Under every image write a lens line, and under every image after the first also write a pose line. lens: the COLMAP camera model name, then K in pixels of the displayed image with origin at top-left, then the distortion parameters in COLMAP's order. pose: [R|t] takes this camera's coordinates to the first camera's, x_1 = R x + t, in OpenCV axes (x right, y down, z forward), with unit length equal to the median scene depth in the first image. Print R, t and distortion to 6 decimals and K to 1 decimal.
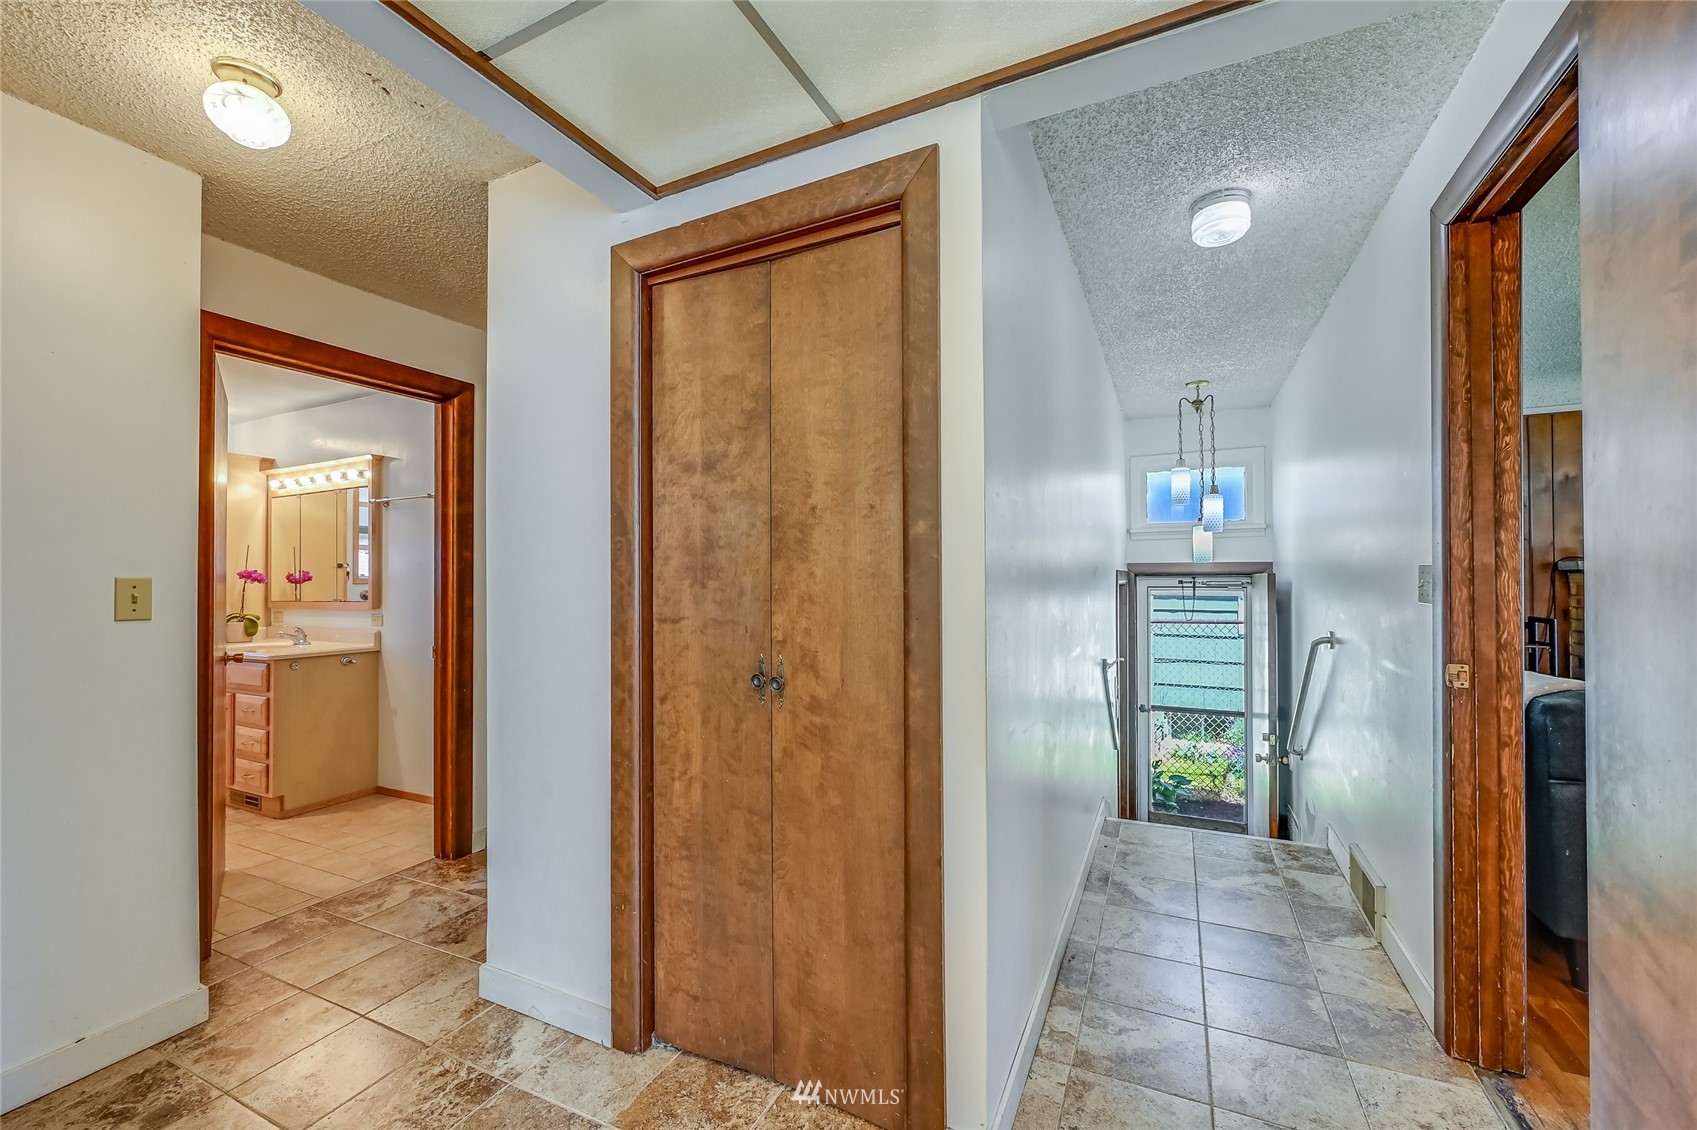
lens RADIAL K [[673.0, 0, 846.4], [0, 673.0, 573.8], [0, 0, 1]] dist [-0.005898, -0.000739]
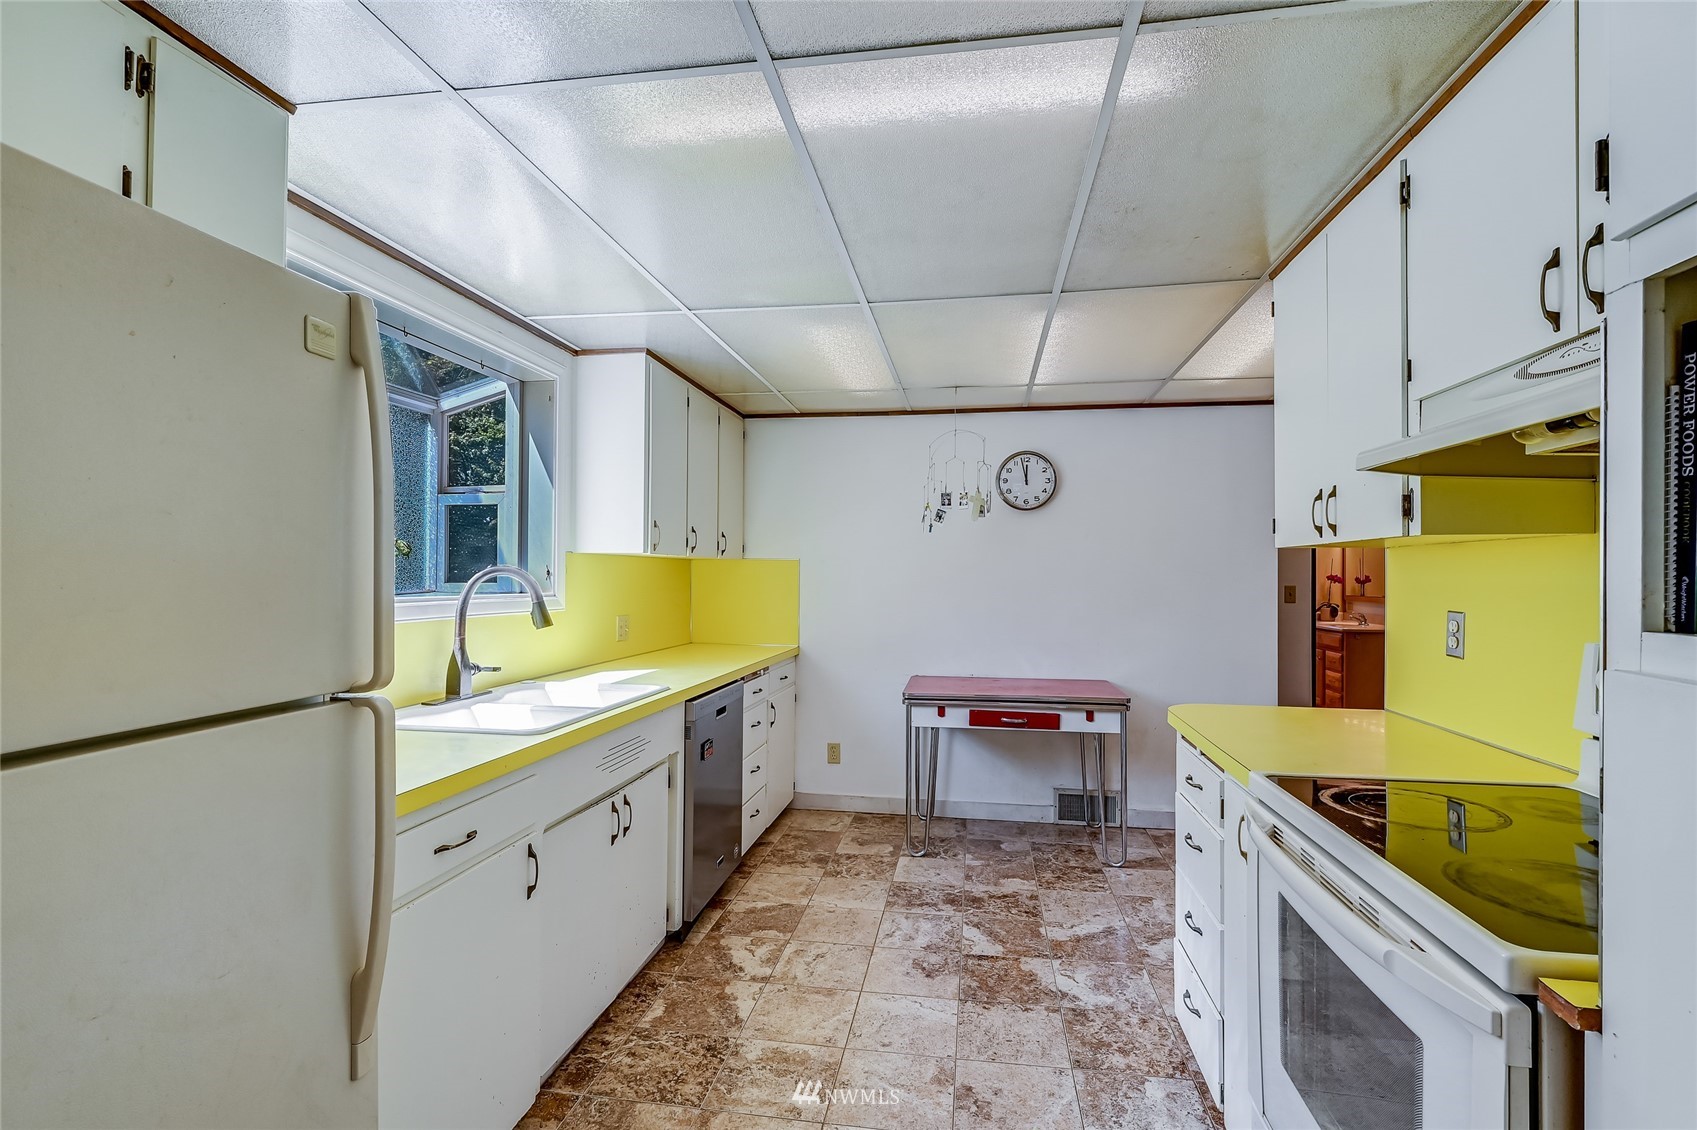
lens RADIAL K [[784.4, 0, 843.6], [0, 784.4, 567.1], [0, 0, 1]] dist [-0.007818, 0.000343]
pose [[0.276071, 0.000826, -0.961137, 0.943824], [0.005718, 0.999981, 0.002501, -0.061365], [0.961120, -0.006186, 0.276061, -1.036766]]
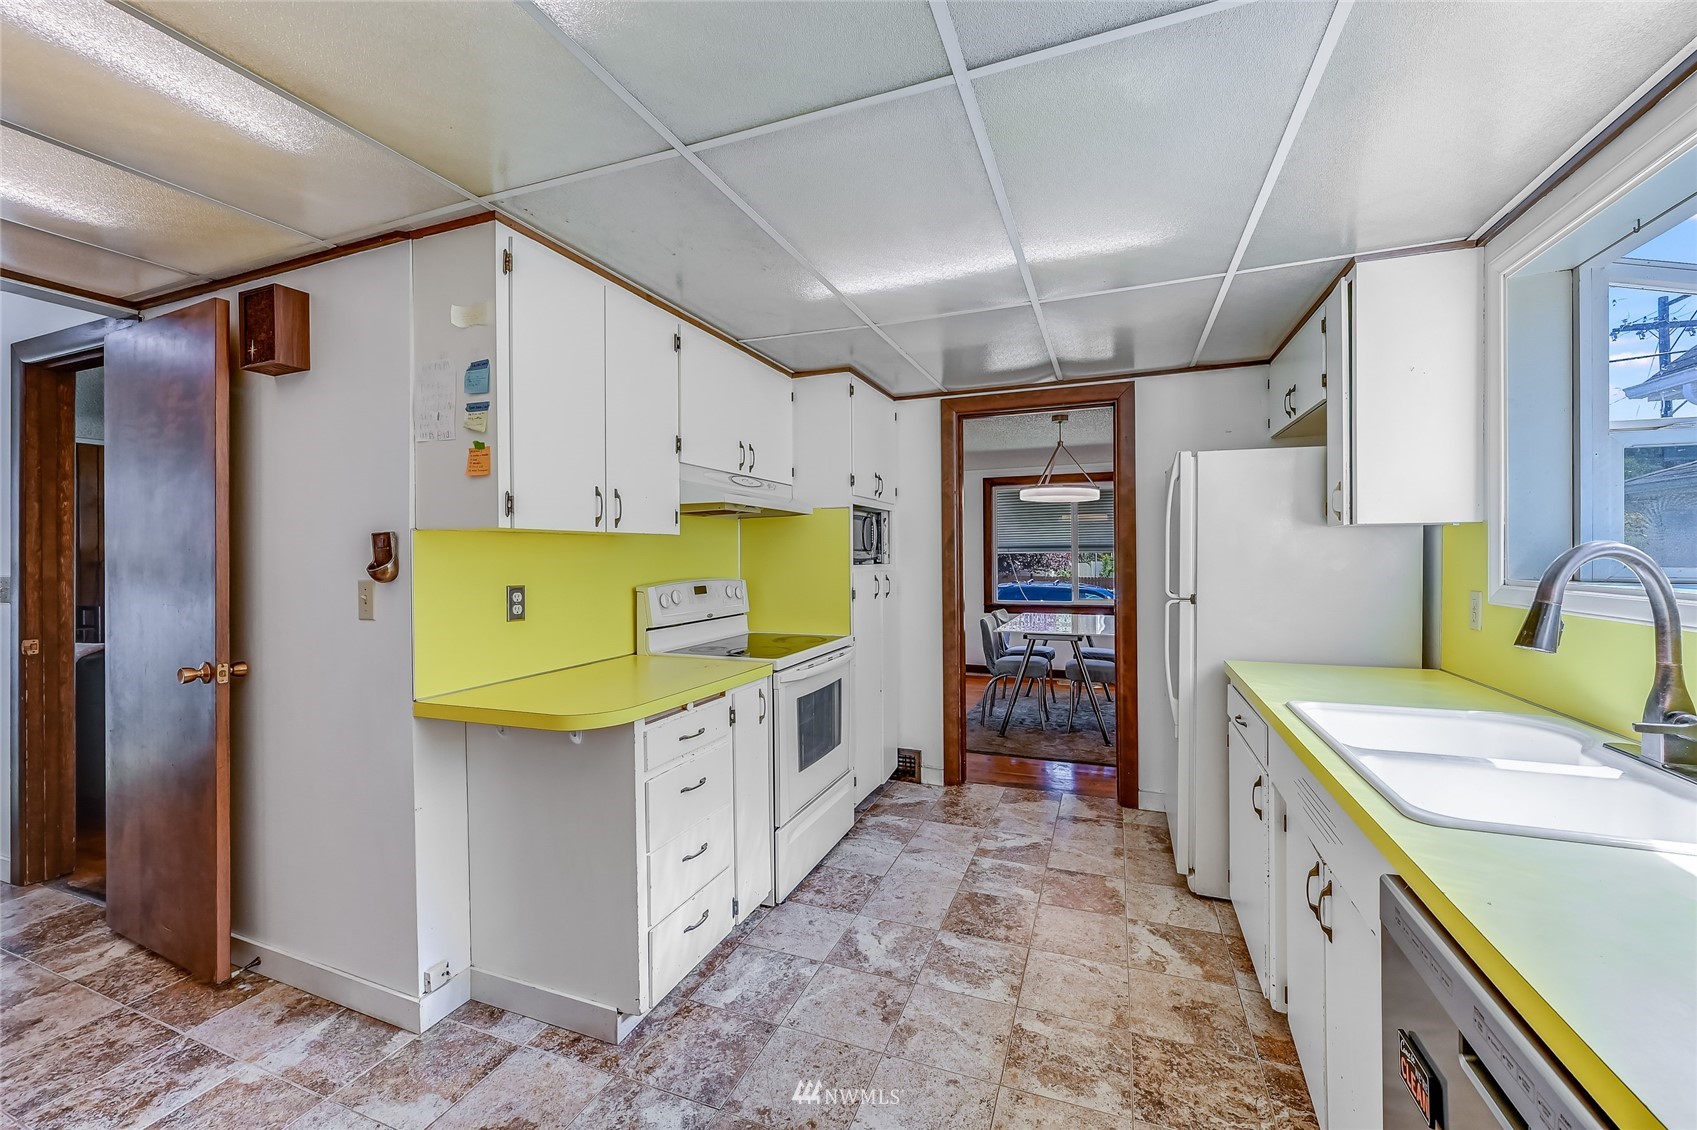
lens RADIAL K [[675.0, 0, 858.7], [0, 675.0, 557.3], [0, 0, 1]] dist [-0.002566, 0.000689]
pose [[-0.086077, 0.002811, 0.996285, -0.601725], [-0.004948, 0.999982, -0.003249, -0.046708], [-0.996276, -0.005209, -0.086062, -0.582821]]
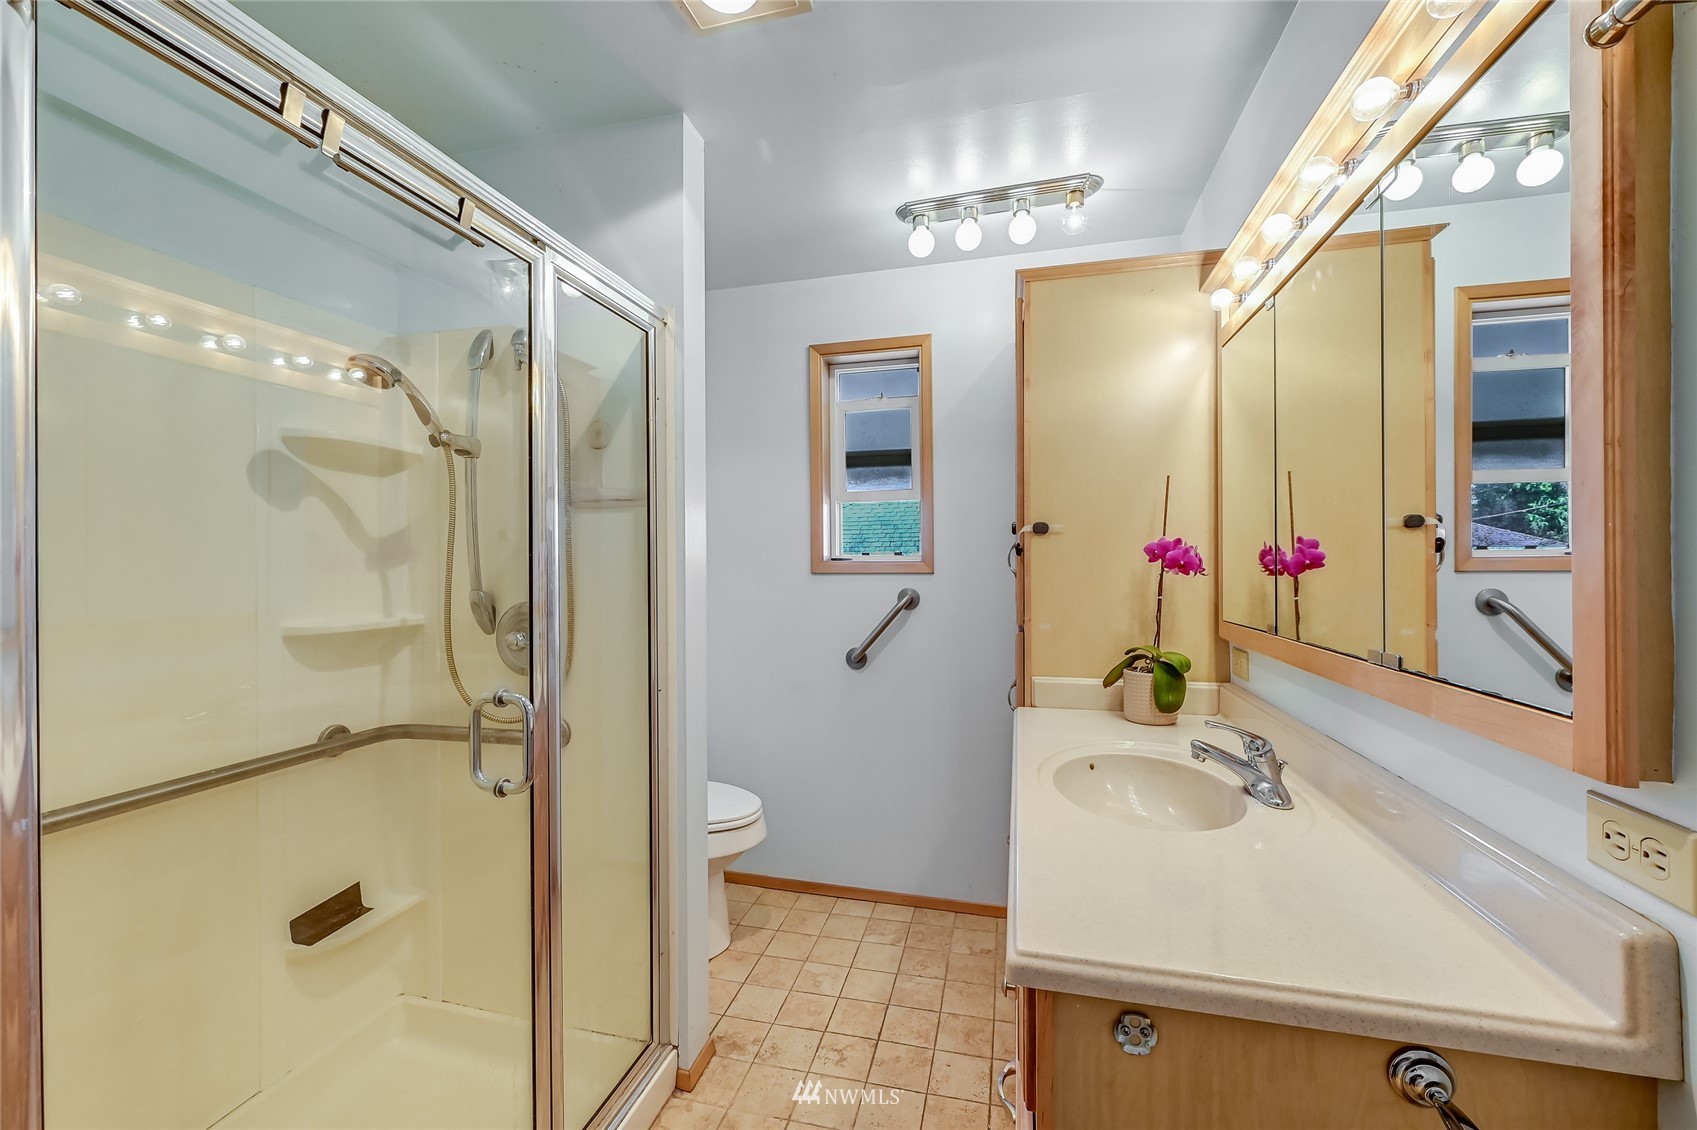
lens RADIAL K [[675.0, 0, 861.5], [0, 675.0, 569.2], [0, 0, 1]] dist [-0.002566, 0.000689]
pose [[0.208520, -0.007131, -0.977992, -0.988290], [0.017352, 0.999843, -0.003590, 0.017587], [0.977864, -0.016221, 0.208611, 1.348429]]
